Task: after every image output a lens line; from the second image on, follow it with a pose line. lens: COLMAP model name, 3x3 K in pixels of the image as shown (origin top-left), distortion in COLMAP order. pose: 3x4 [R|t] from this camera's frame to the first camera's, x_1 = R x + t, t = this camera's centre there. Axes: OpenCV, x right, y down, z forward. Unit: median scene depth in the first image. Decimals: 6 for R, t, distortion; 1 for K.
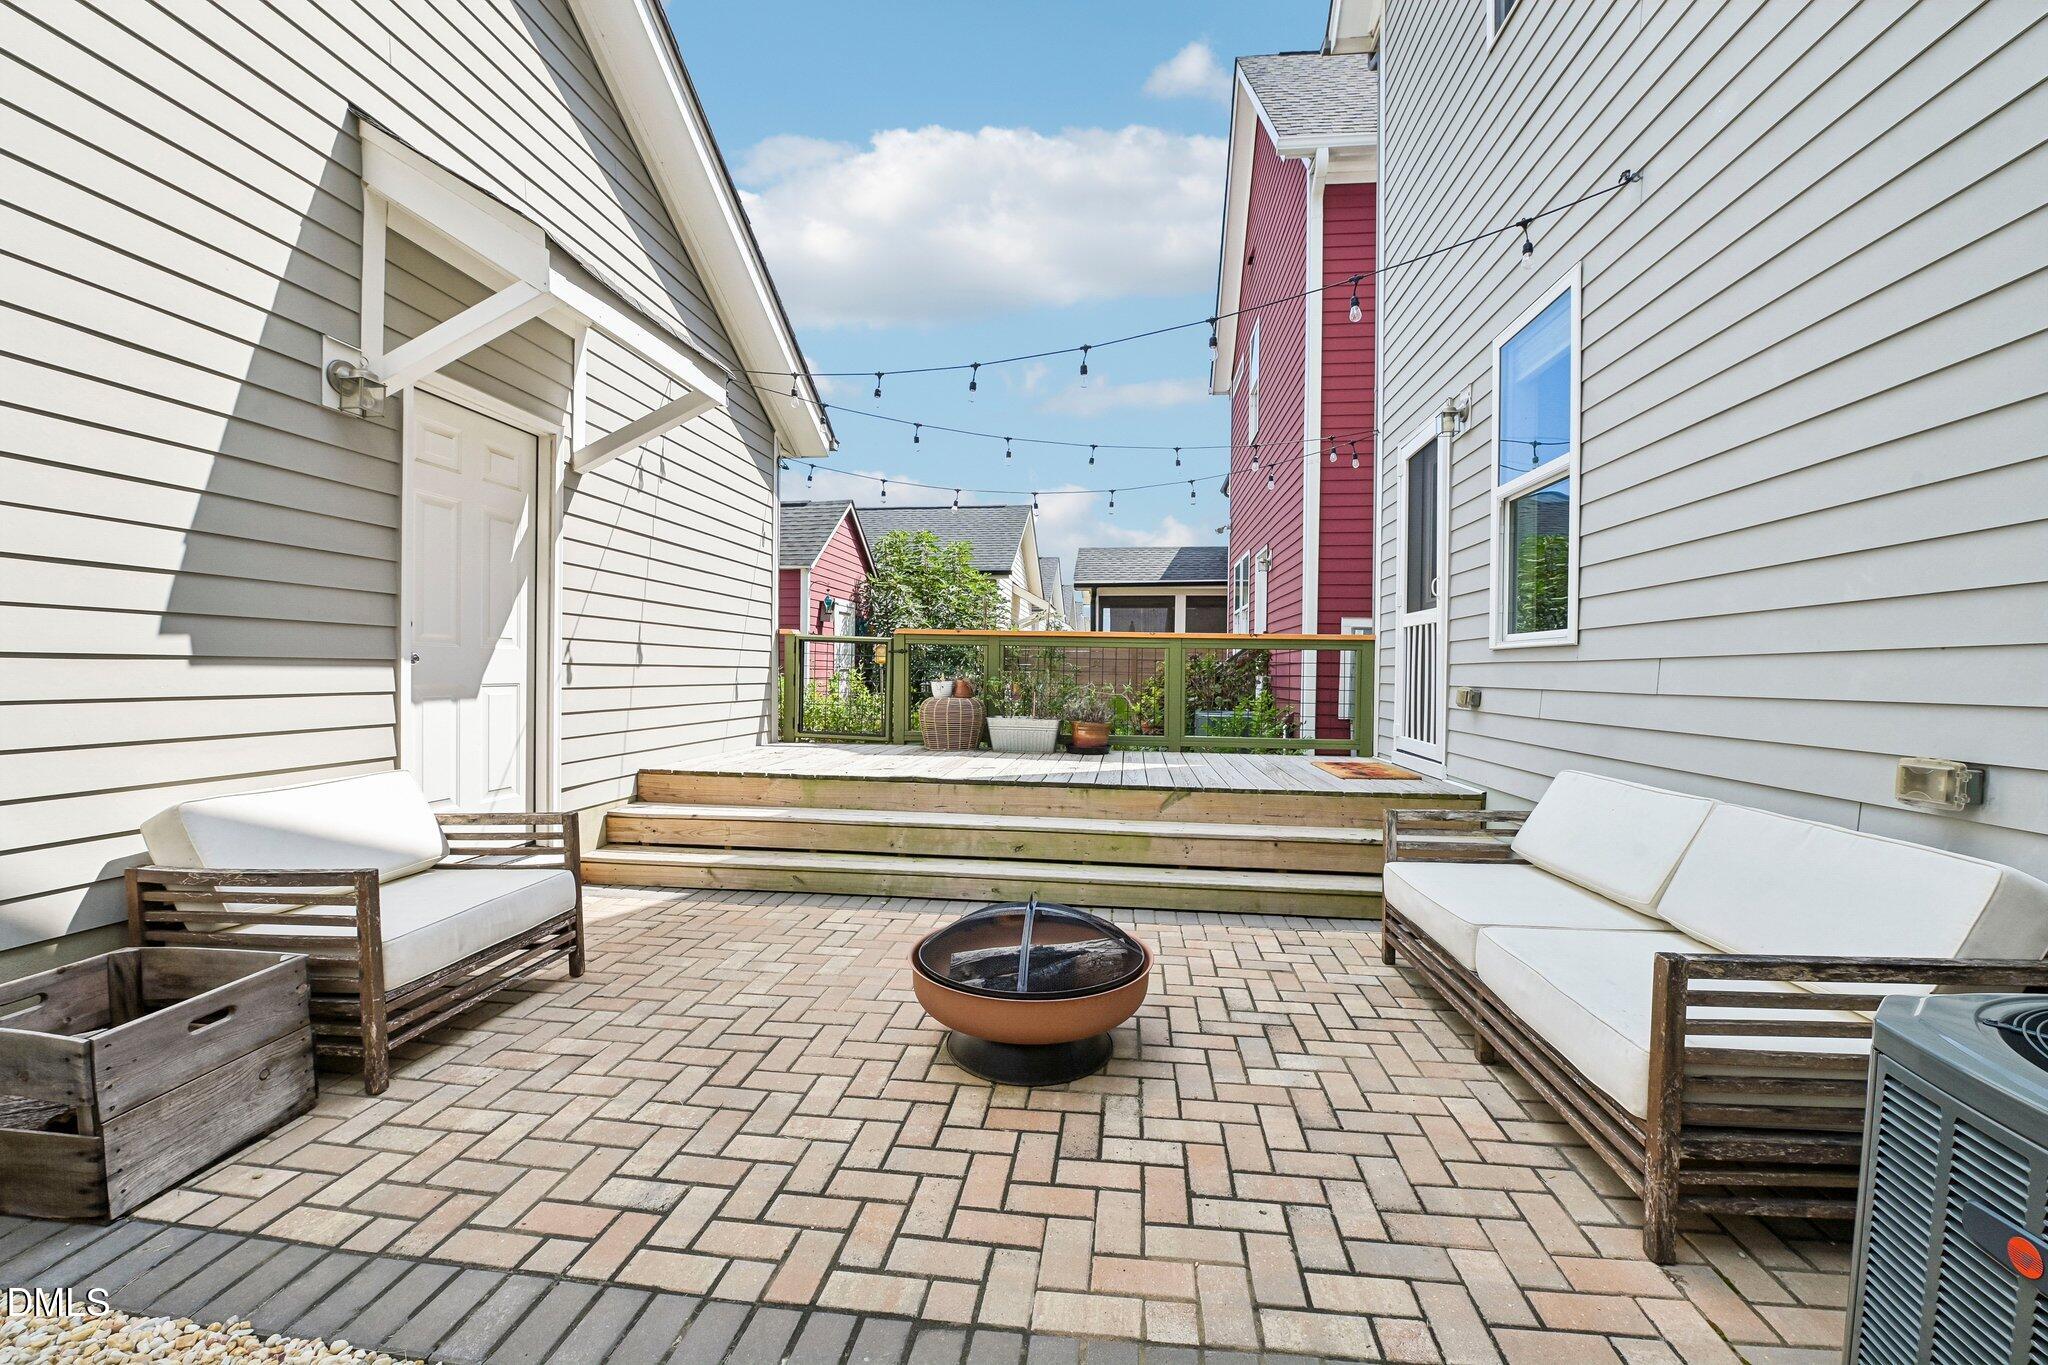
lens RADIAL K [[809.5, 0, 1031.0], [0, 809.5, 680.4], [0, 0, 1]] dist [-0.016859, -0.001383]
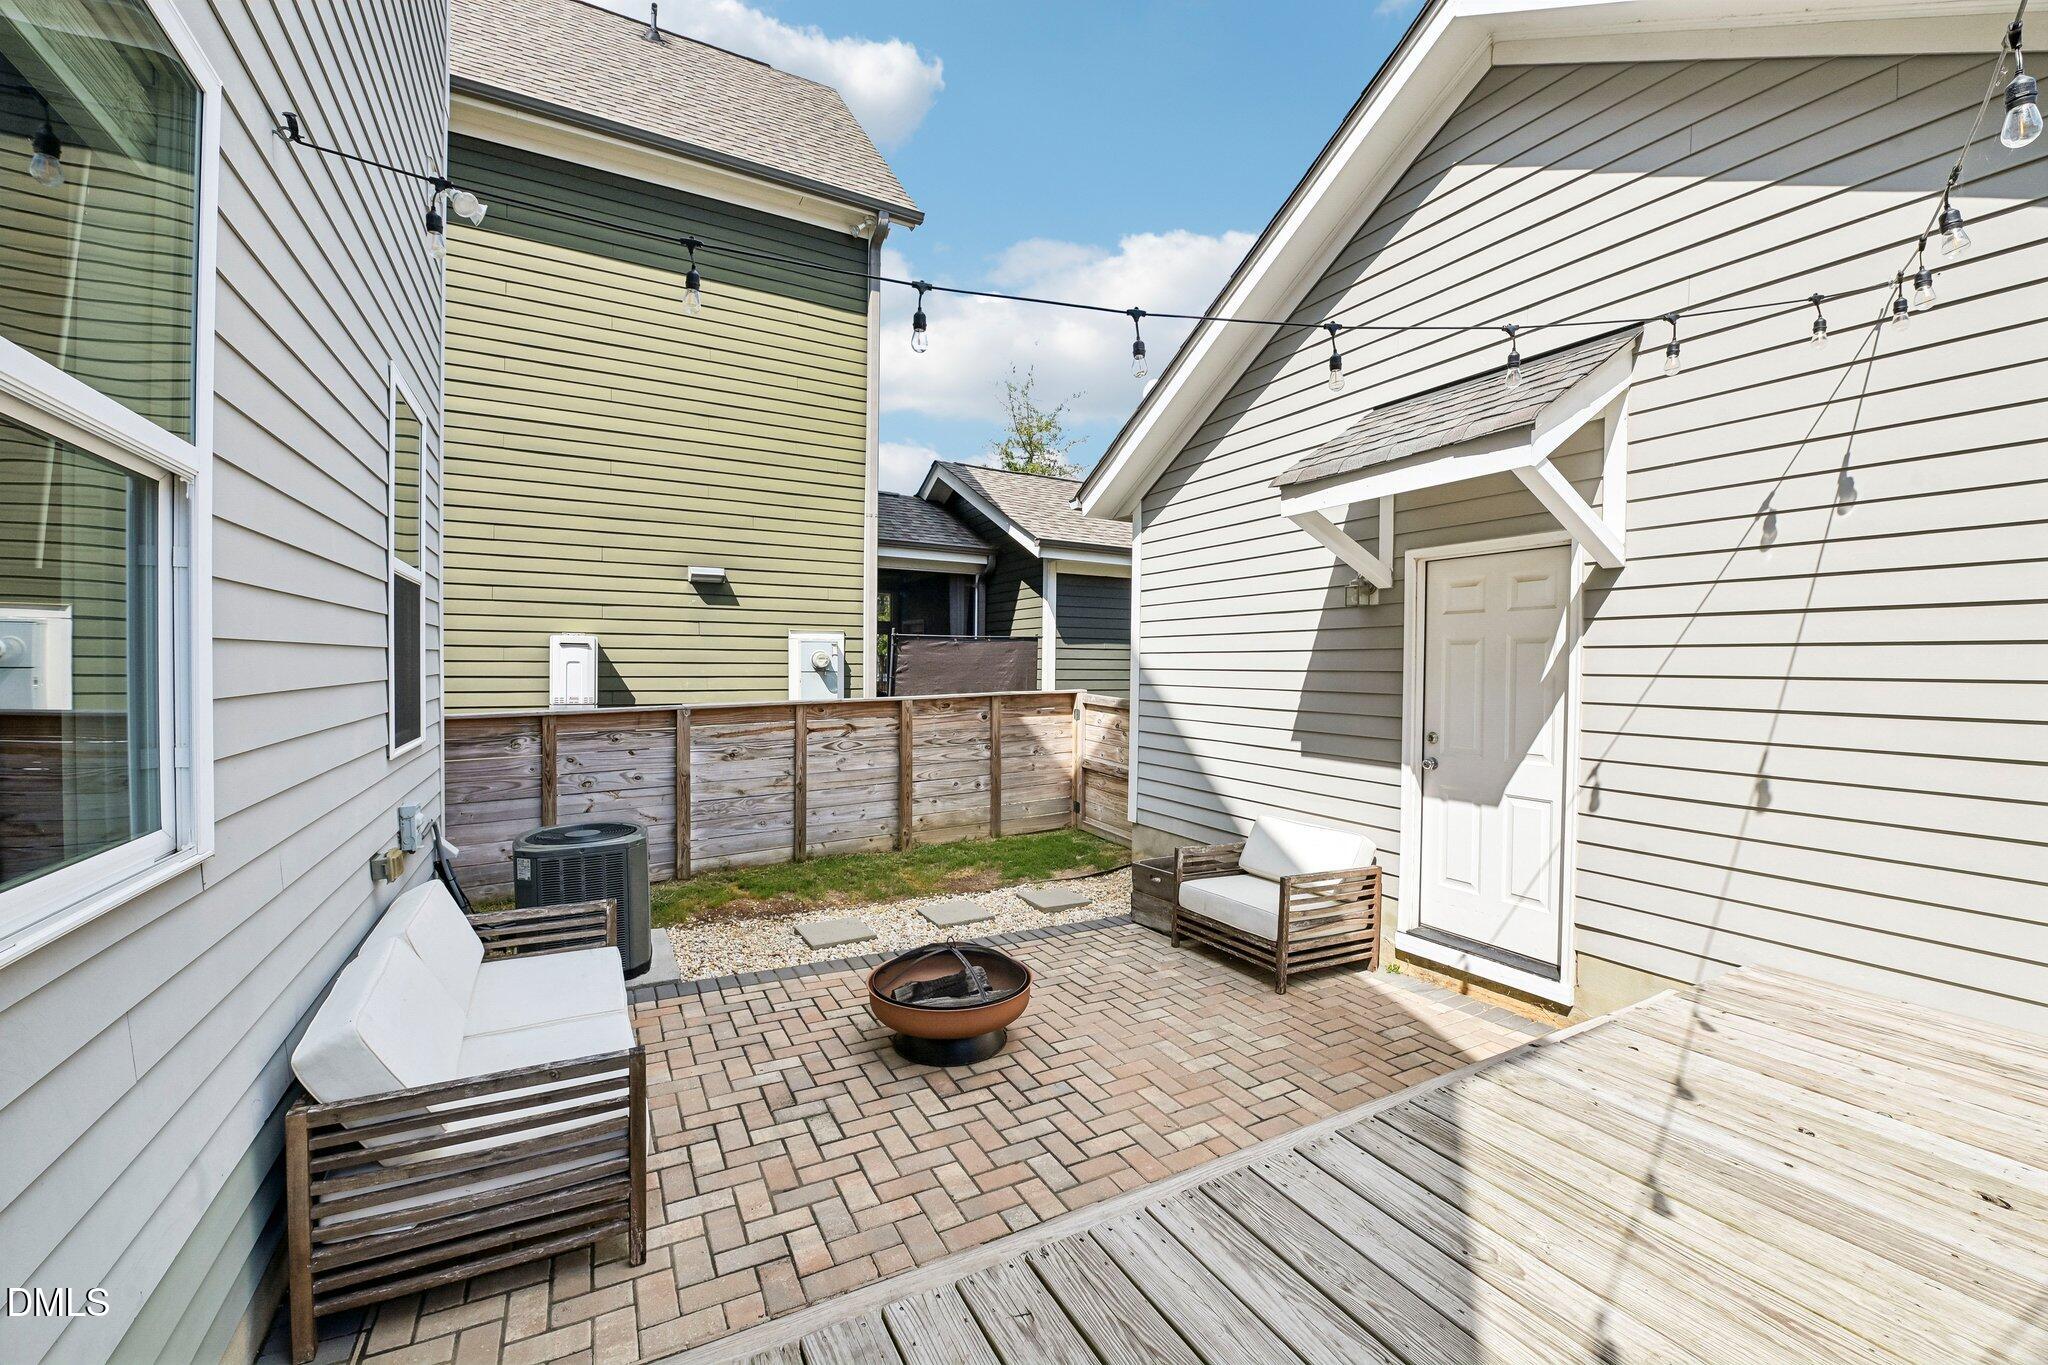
lens RADIAL K [[809.5, 0, 1028.2], [0, 809.5, 683.3], [0, 0, 1]] dist [-0.016859, -0.001383]
pose [[-0.811614, -0.007453, -0.584147, 0.663473], [-0.025631, 0.999410, 0.022859, -0.208672], [0.583632, 0.033525, -0.811326, 2.007350]]
